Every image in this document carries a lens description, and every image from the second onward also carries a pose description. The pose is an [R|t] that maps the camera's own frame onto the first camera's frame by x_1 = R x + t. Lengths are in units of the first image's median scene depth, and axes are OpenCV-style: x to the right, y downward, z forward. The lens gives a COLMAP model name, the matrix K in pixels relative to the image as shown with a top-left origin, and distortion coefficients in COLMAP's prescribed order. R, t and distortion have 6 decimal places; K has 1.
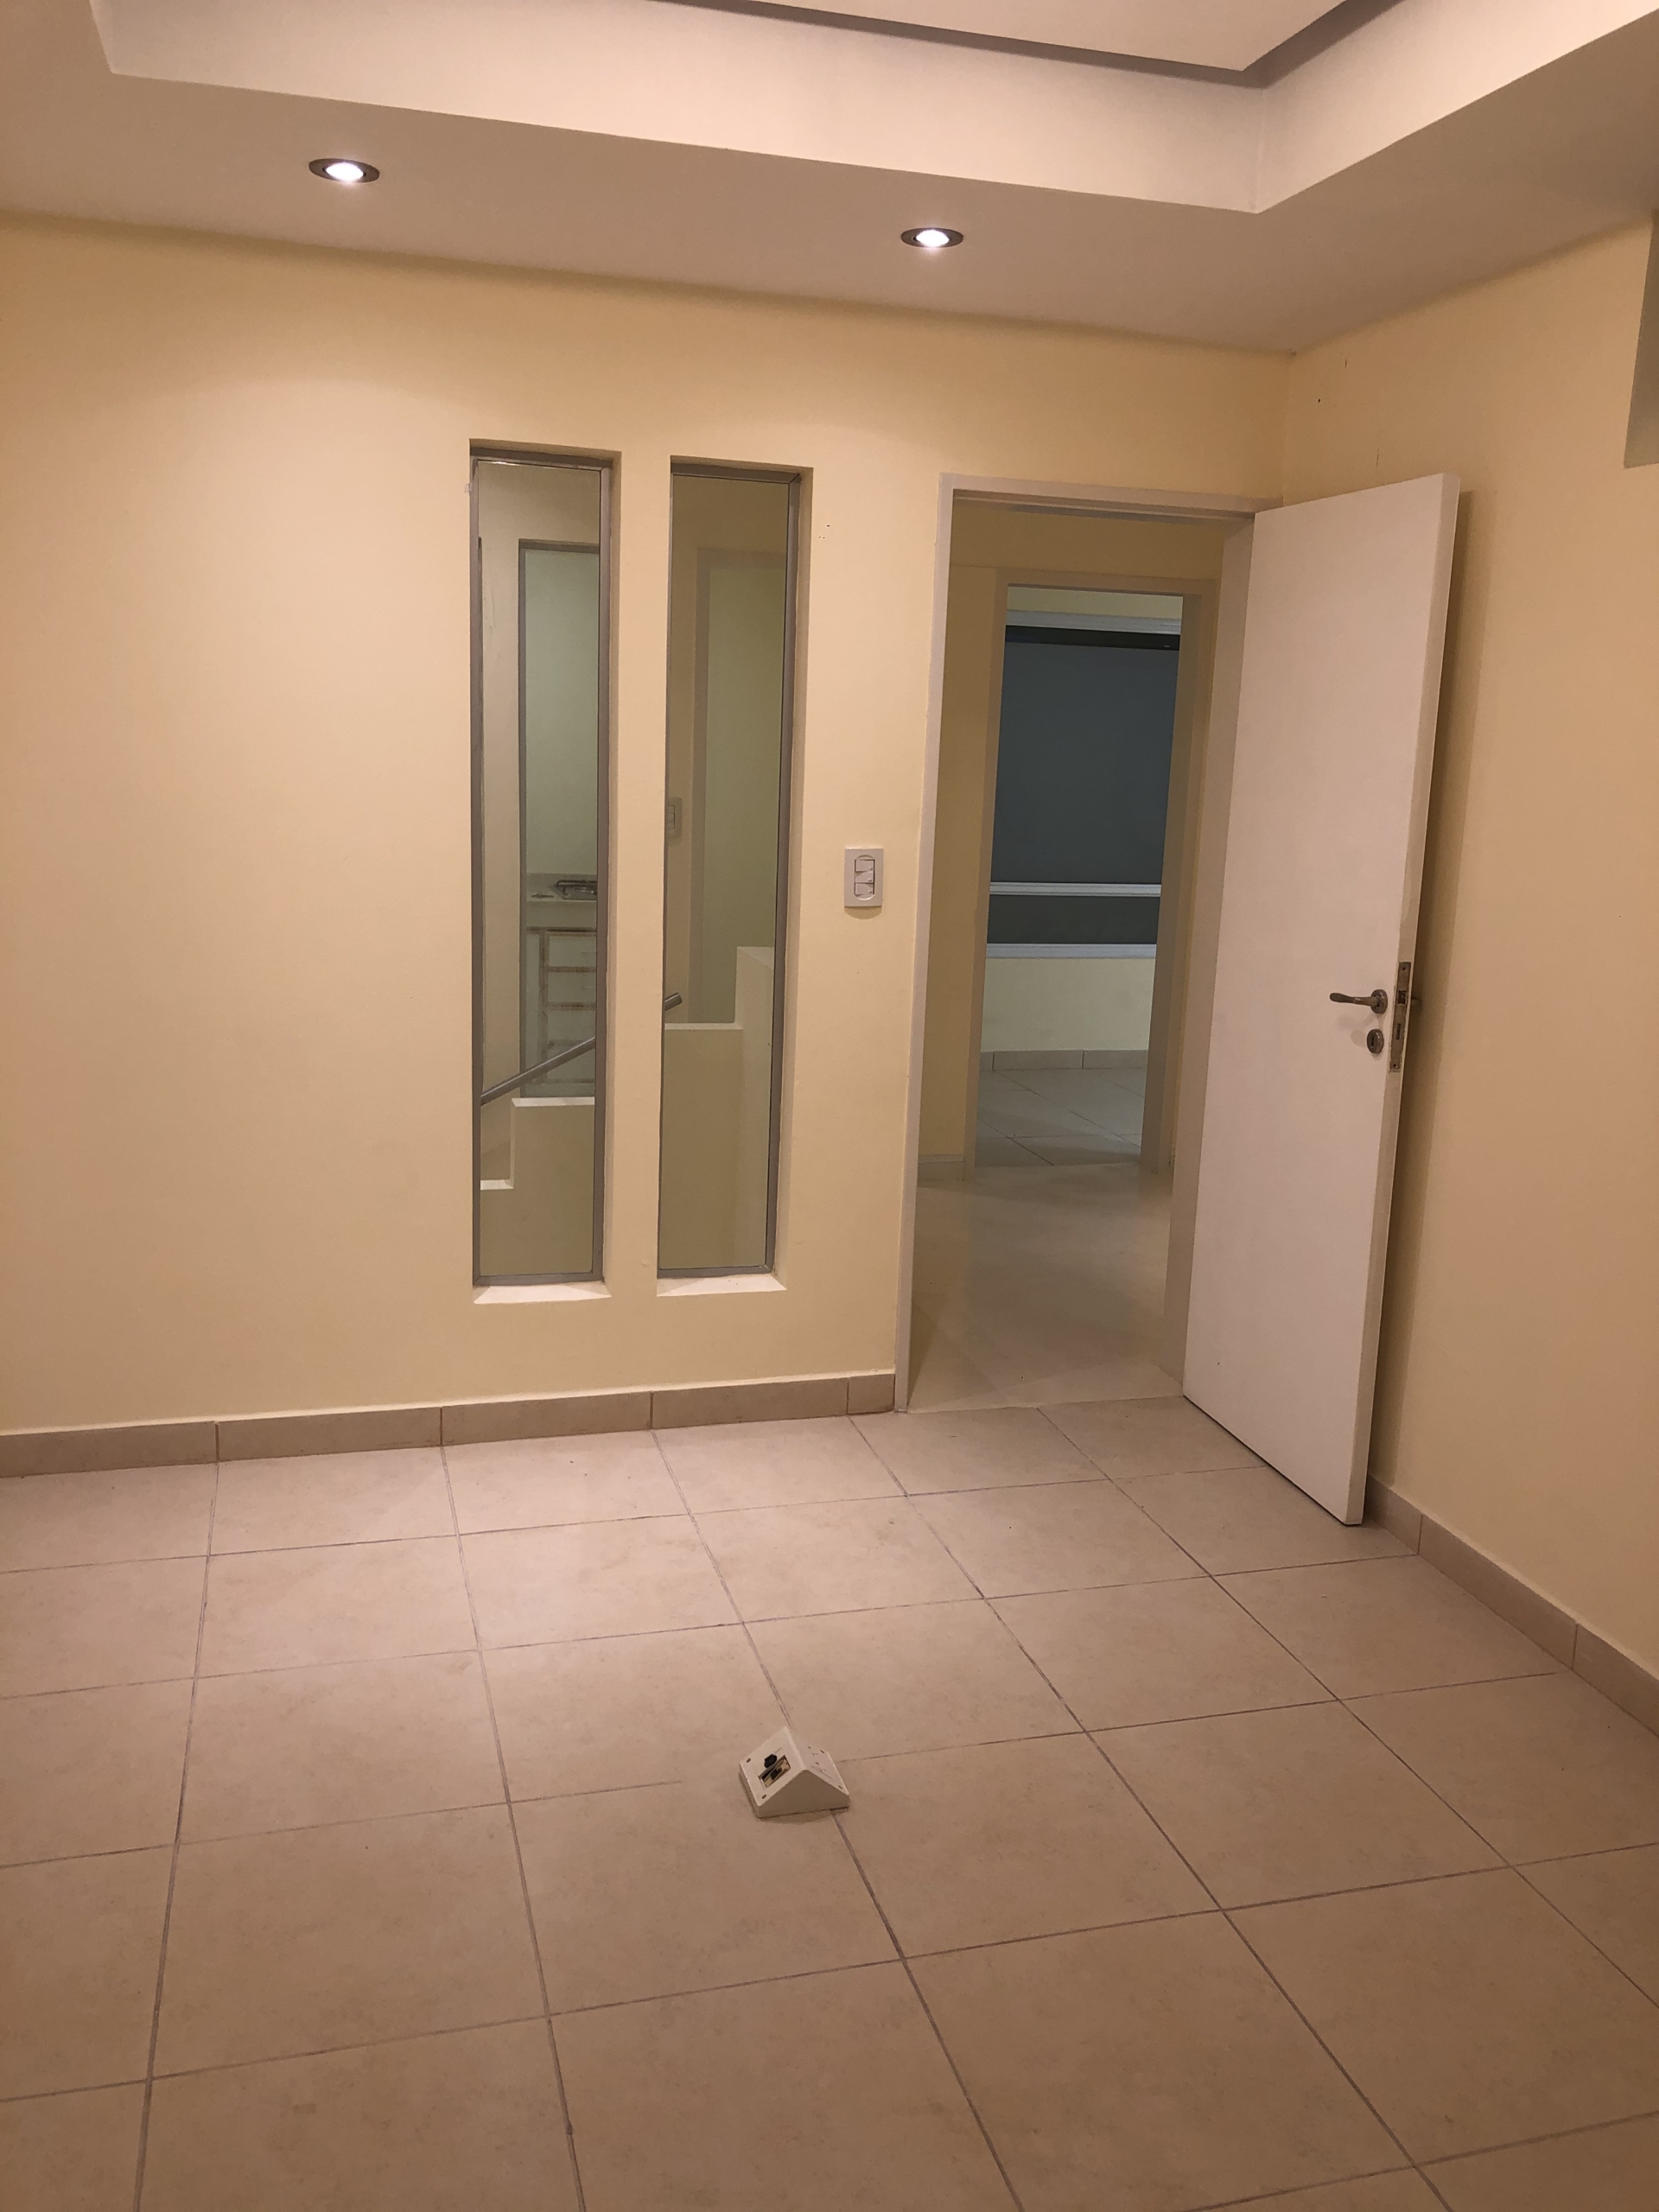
lens RADIAL K [[1808.2, 0, 829.5], [0, 1808.2, 1106.0], [0, 0, 1]] dist [-0.009673, -0.004955]
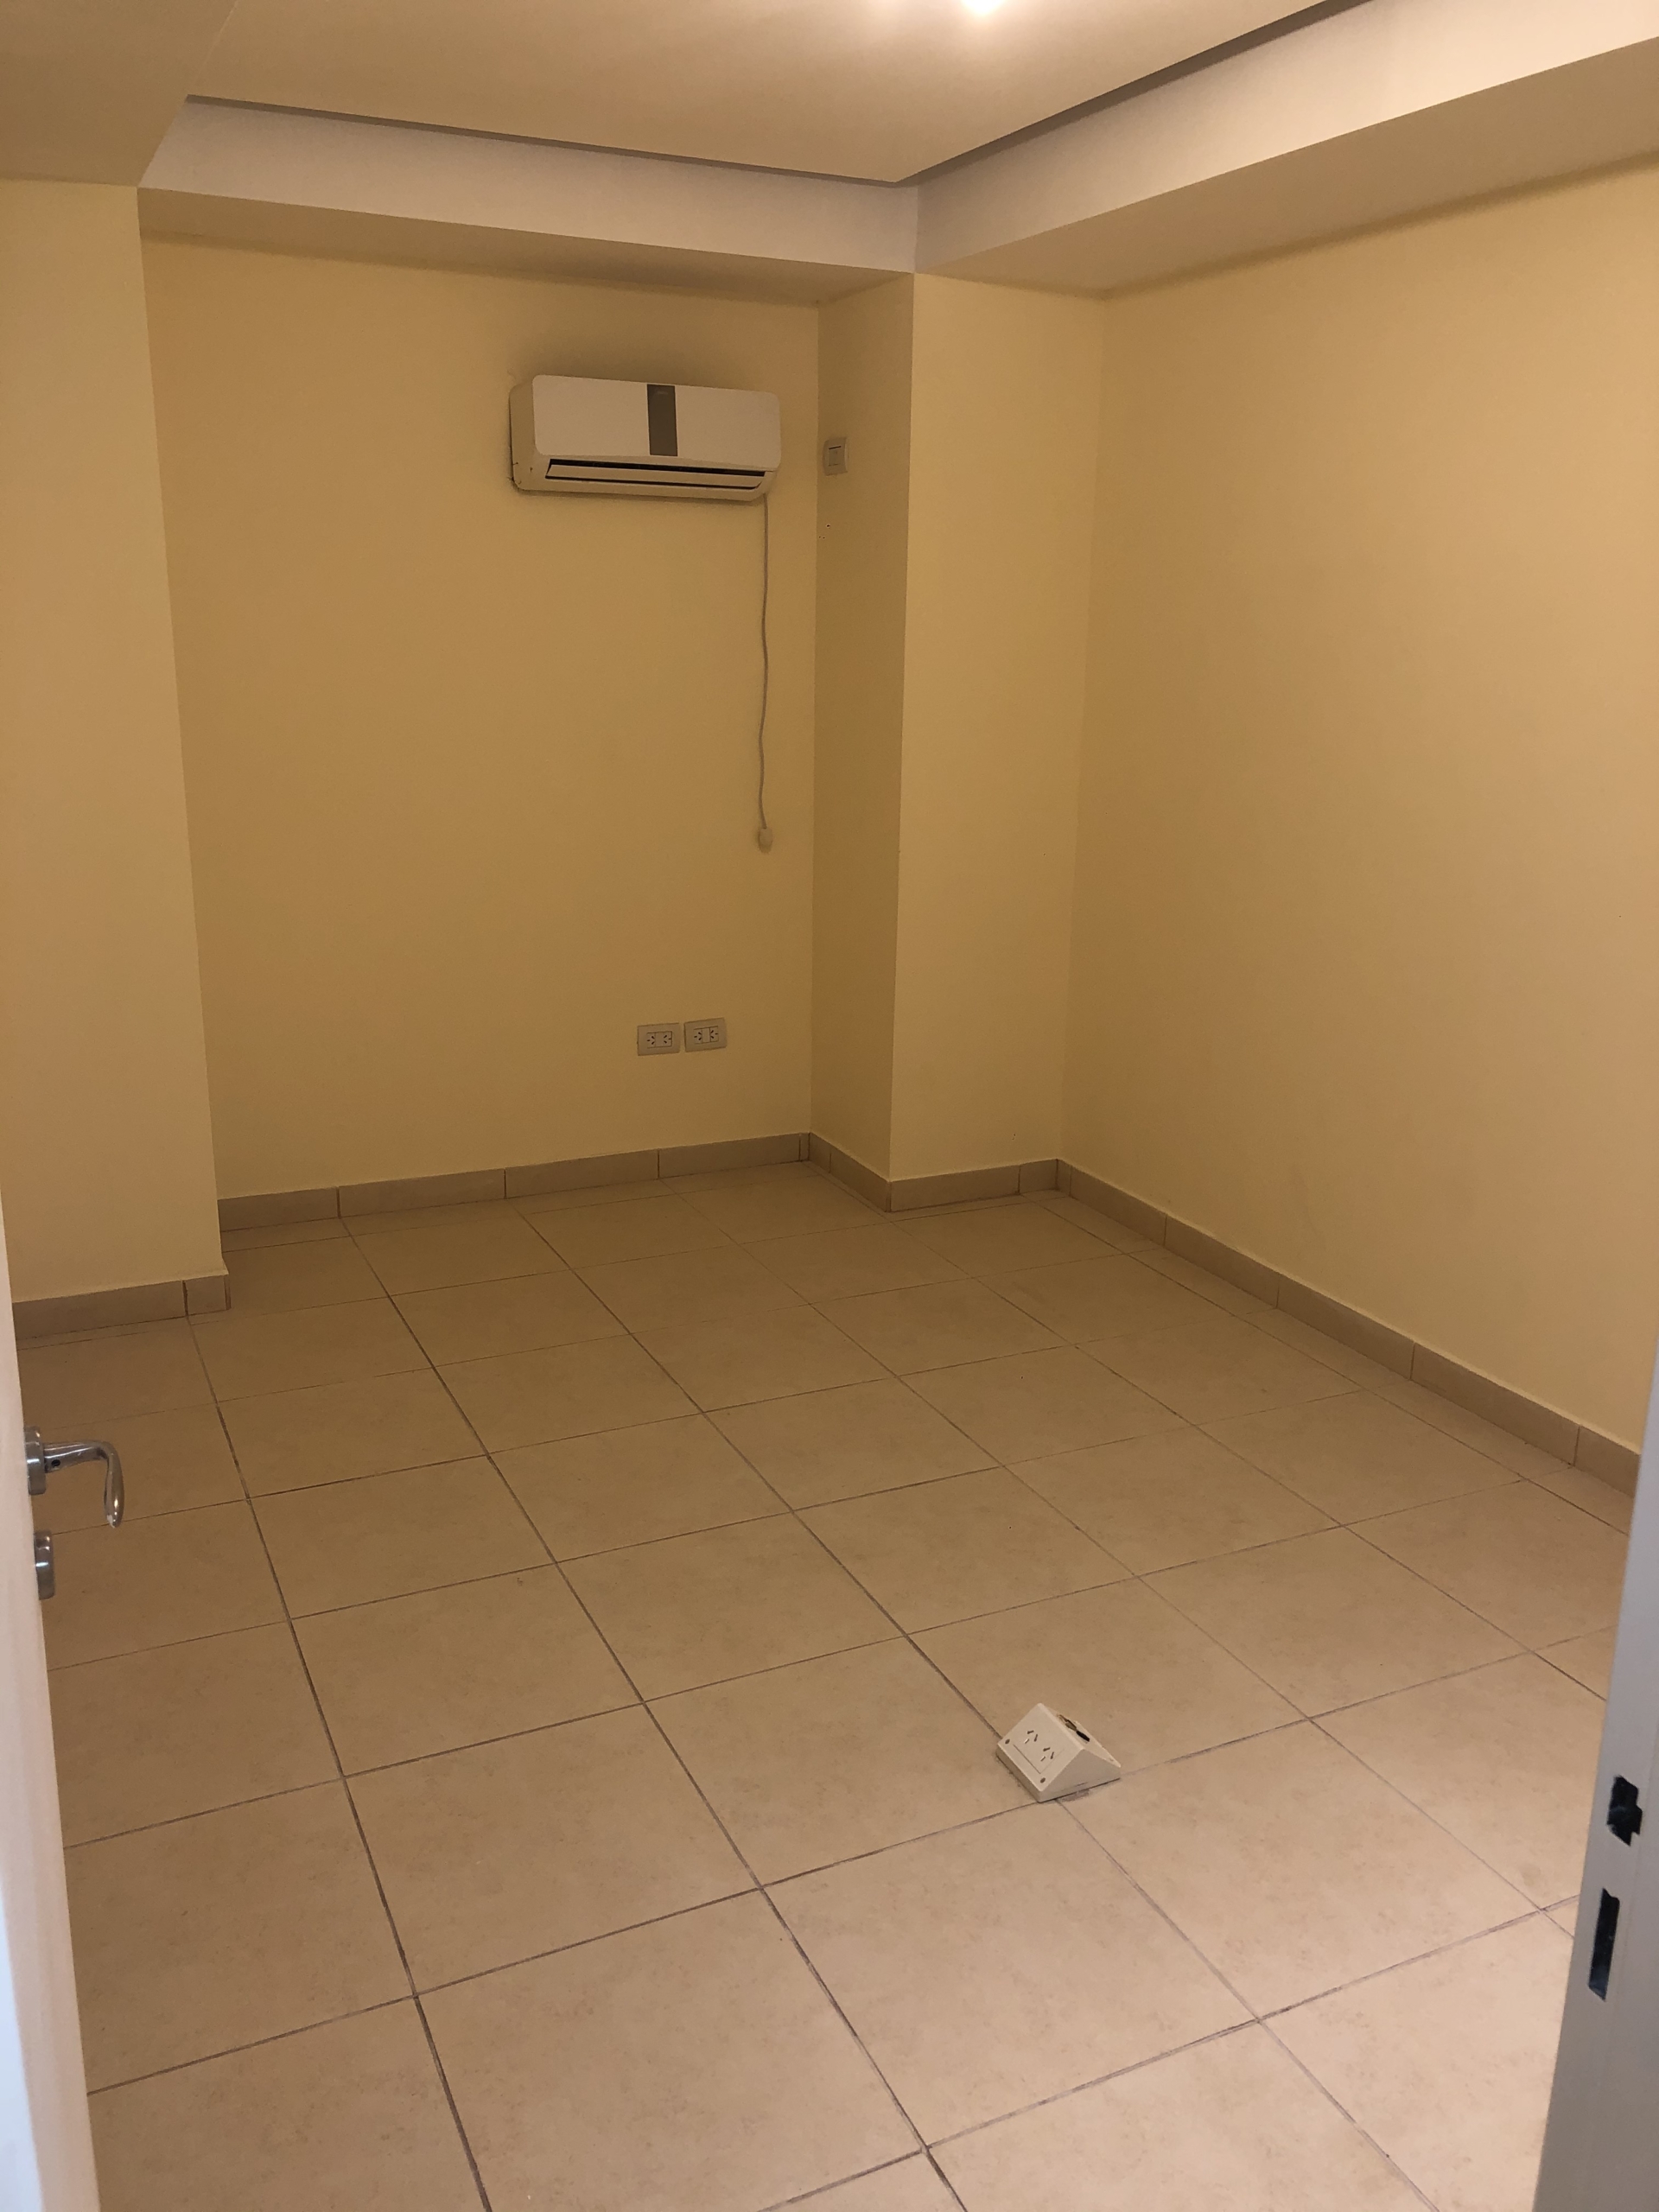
lens RADIAL K [[1808.2, 0, 829.5], [0, 1808.2, 1106.0], [0, 0, 1]] dist [-0.009673, -0.004955]
pose [[-0.984907, -0.004844, -0.173017, 0.263039], [-0.084439, 0.886032, 0.455870, -0.359605], [0.151090, 0.463599, -0.873068, 1.608746]]
